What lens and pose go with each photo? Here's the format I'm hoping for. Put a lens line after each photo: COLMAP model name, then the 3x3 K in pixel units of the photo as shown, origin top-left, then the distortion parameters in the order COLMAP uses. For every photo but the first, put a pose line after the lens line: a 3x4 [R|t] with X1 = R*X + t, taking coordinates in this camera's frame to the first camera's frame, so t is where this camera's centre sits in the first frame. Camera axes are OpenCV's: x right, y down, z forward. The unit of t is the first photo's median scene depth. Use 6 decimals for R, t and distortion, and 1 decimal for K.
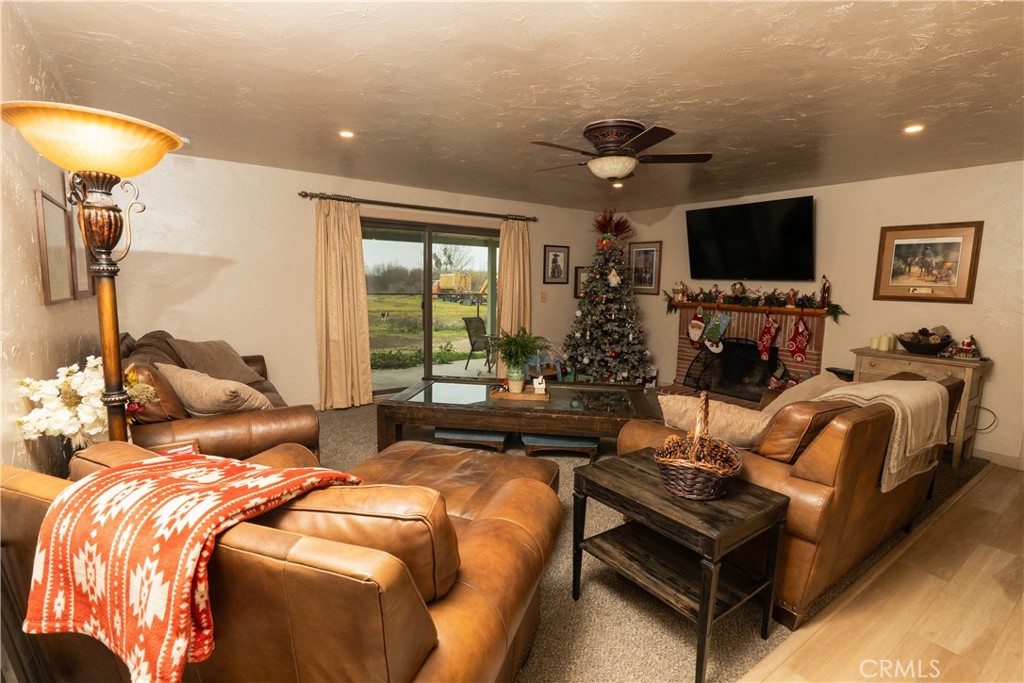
lens RADIAL K [[484.3, 0, 517.8], [0, 484.3, 339.8], [0, 0, 1]] dist [-0.002826, 0.000108]
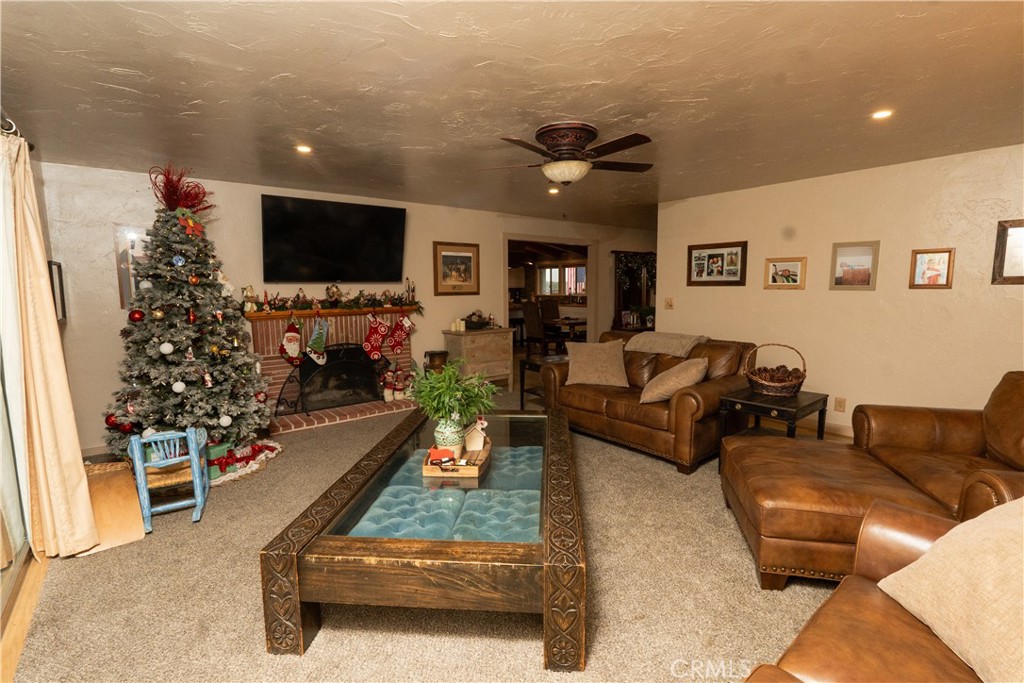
lens RADIAL K [[468.0, 0, 512.9], [0, 468.0, 349.9], [0, 0, 1]] dist [0.002489, 0.000383]
pose [[-0.055981, -0.158713, 0.985736, -0.452654], [0.128847, 0.977881, 0.164766, -0.095622], [-0.990083, 0.136233, -0.034293, 0.667510]]
